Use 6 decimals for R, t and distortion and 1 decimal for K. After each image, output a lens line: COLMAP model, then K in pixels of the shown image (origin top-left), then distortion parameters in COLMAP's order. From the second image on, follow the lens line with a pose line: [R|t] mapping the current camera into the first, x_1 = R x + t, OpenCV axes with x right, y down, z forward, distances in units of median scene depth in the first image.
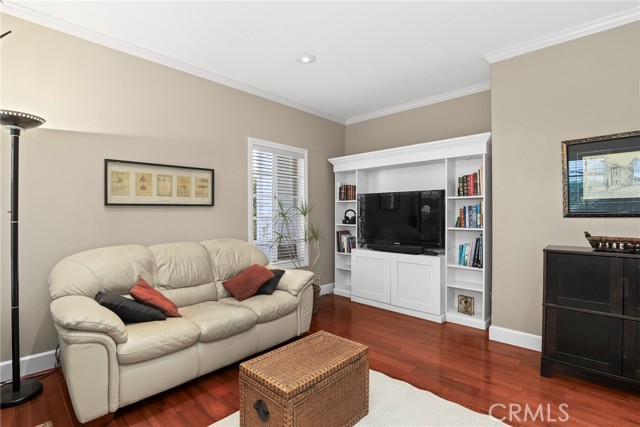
lens RADIAL K [[303.2, 0, 318.7], [0, 303.2, 213.6], [0, 0, 1]] dist [0.000056, -0.000110]
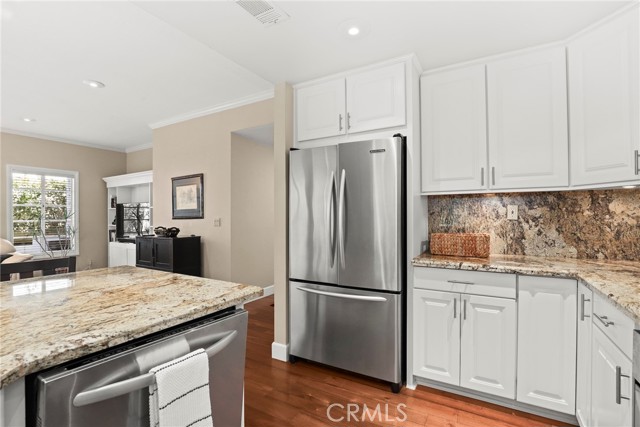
lens RADIAL K [[303.2, 0, 321.9], [0, 303.2, 216.2], [0, 0, 1]] dist [0.000056, -0.000110]
pose [[0.985501, 0.001689, 0.169662, 1.217039], [-0.000813, 0.999986, -0.005234, 0.000764], [-0.169668, 0.005020, 0.985488, -0.837194]]
